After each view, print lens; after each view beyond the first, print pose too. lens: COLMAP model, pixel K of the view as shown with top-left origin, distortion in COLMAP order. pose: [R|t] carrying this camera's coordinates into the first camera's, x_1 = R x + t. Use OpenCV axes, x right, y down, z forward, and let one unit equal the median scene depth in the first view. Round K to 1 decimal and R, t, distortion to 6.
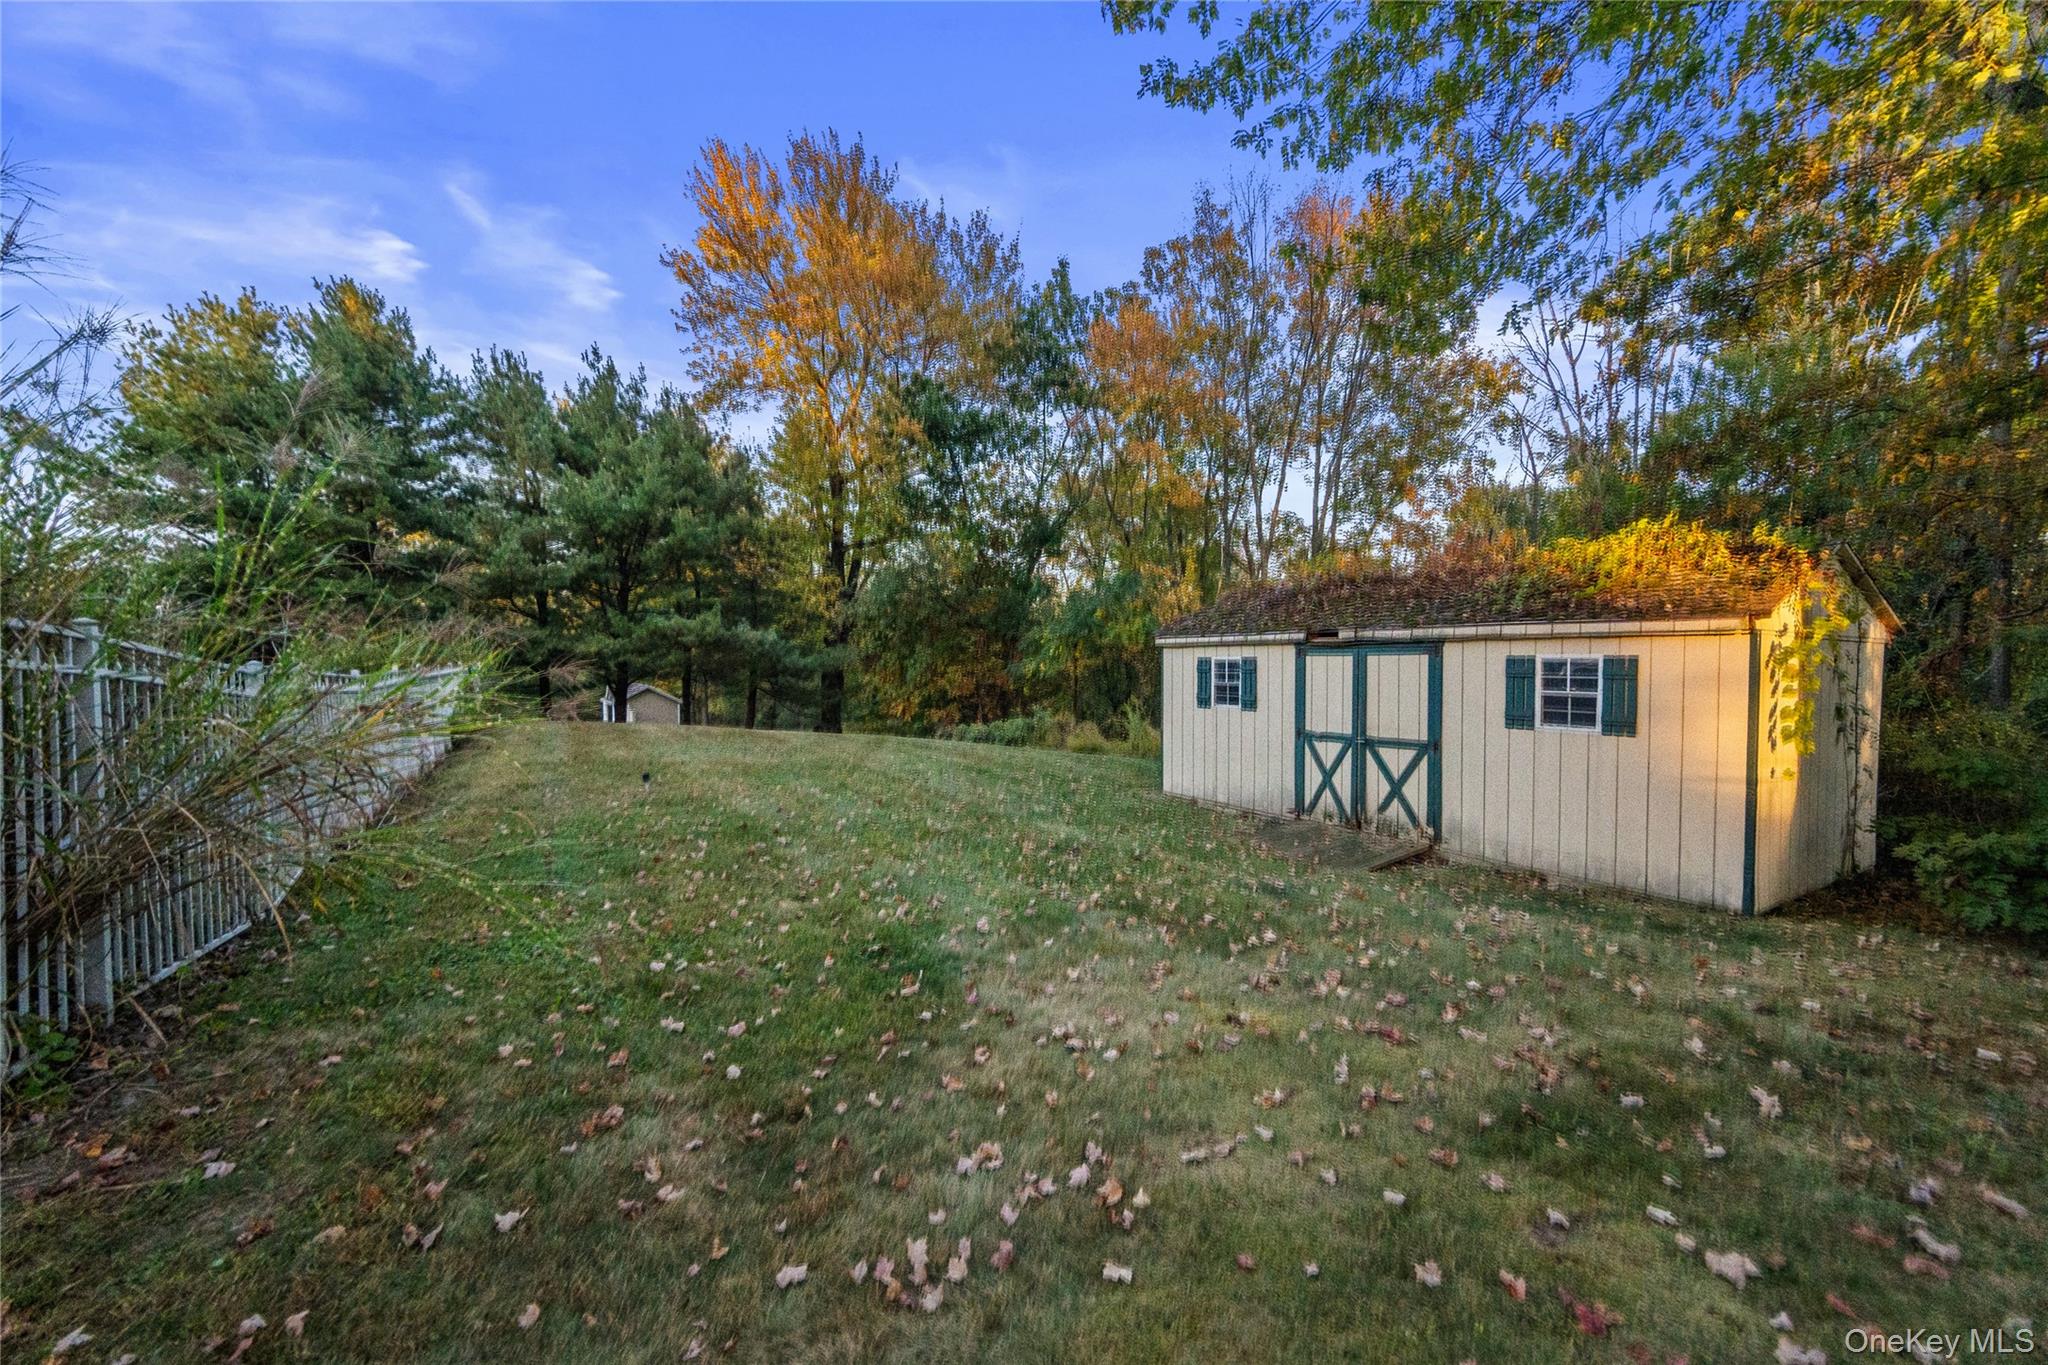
lens RADIAL K [[805.6, 0, 1027.4], [0, 805.6, 679.9], [0, 0, 1]] dist [-0.007089, 0.001415]
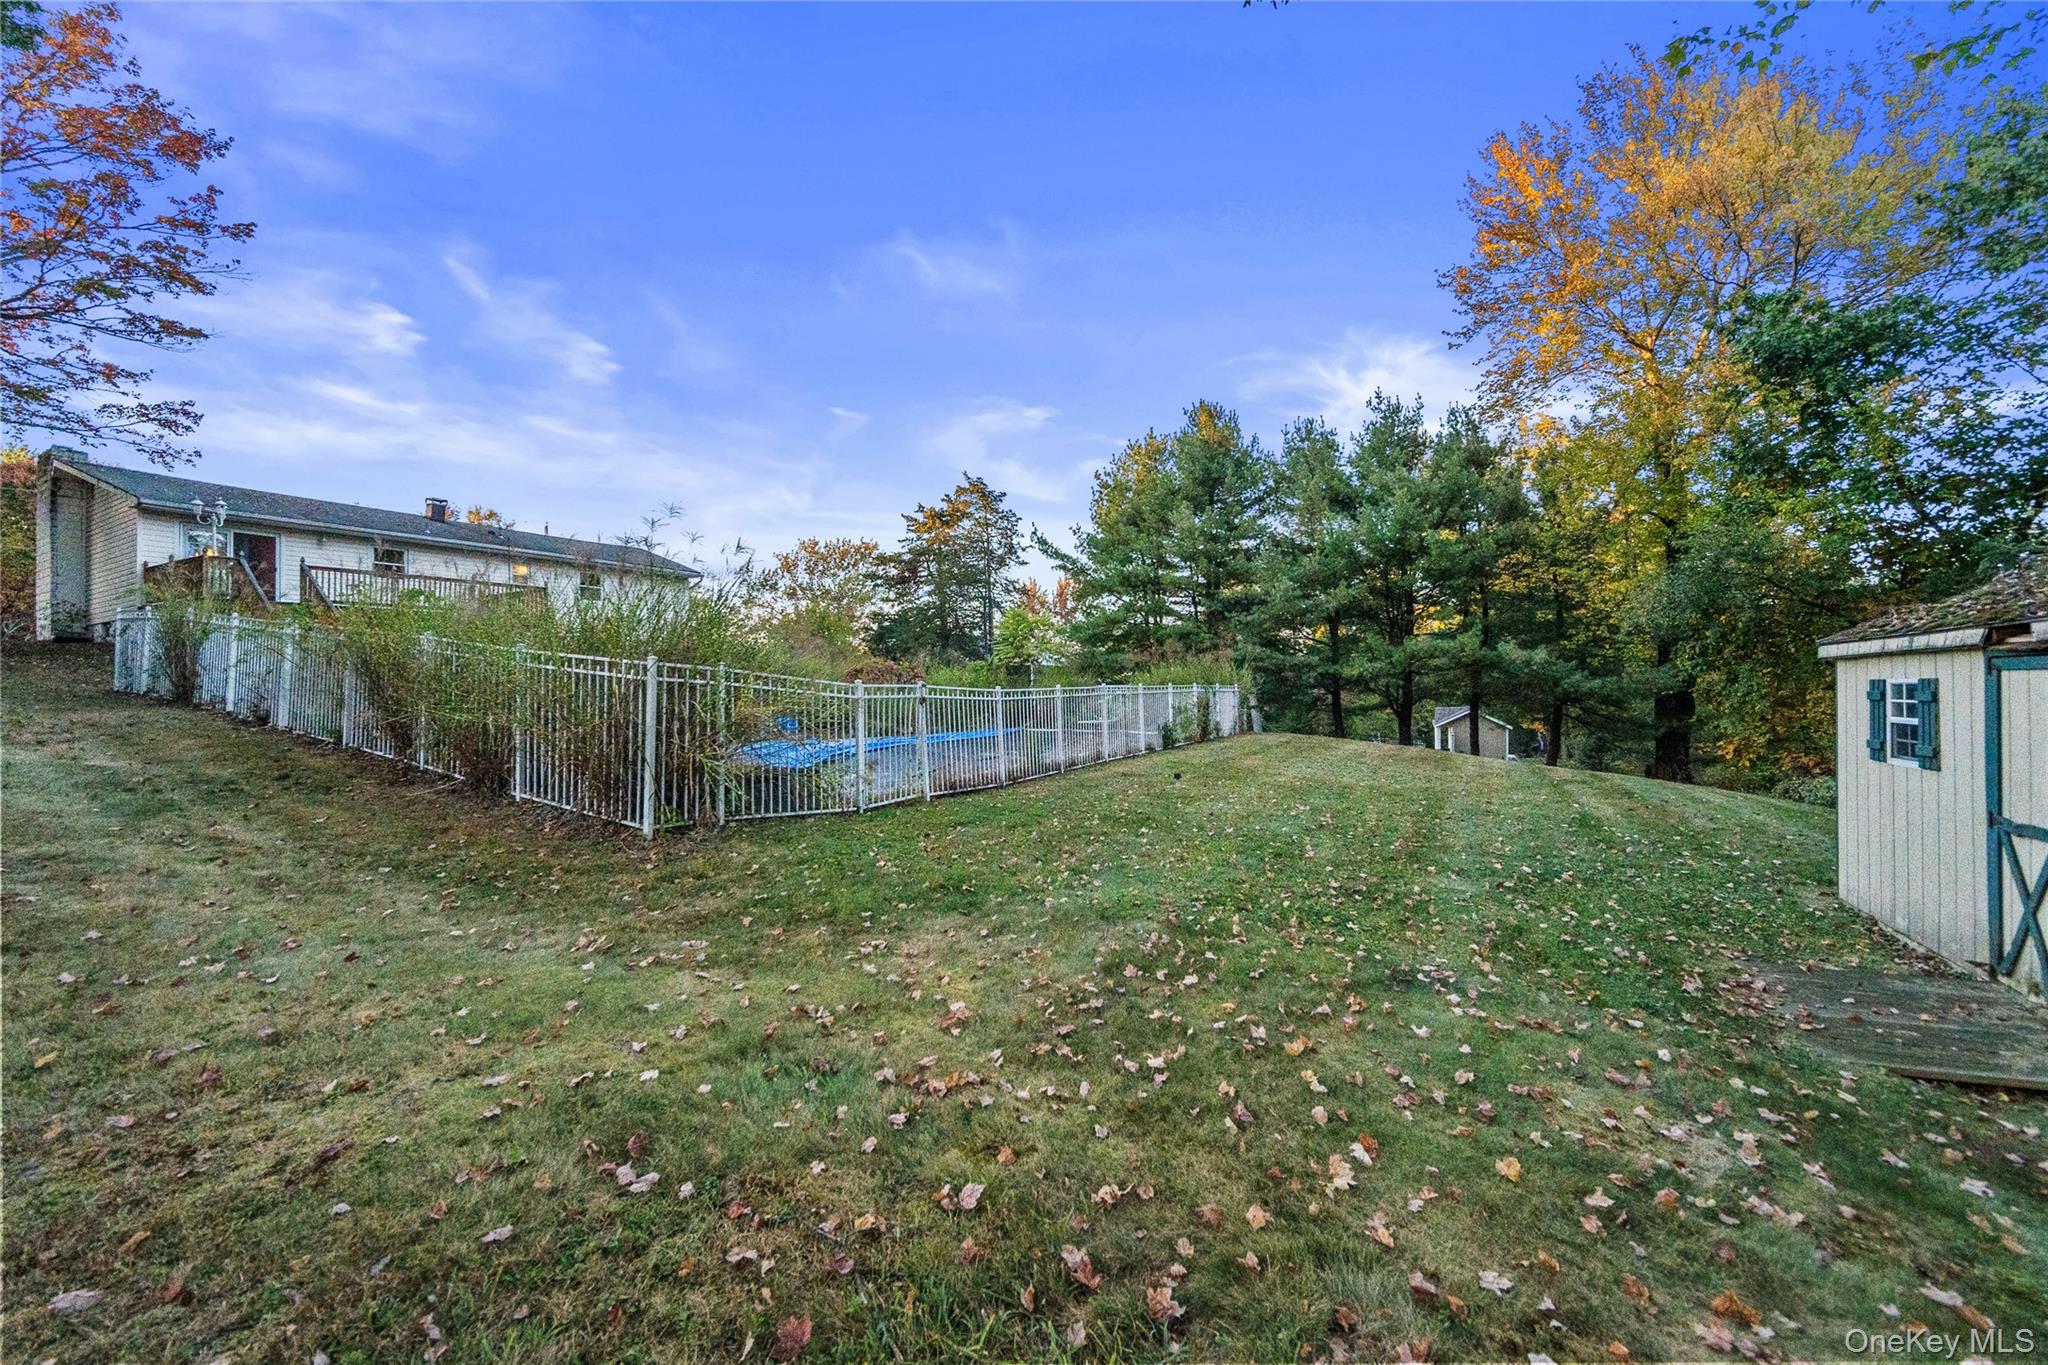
lens RADIAL K [[805.6, 0, 1026.0], [0, 805.6, 670.8], [0, 0, 1]] dist [-0.007089, 0.001415]
pose [[0.511646, -0.017456, -0.859019, 0.151830], [-0.016309, 0.999416, -0.030023, -0.001619], [0.859042, 0.029371, 0.511063, 0.065701]]
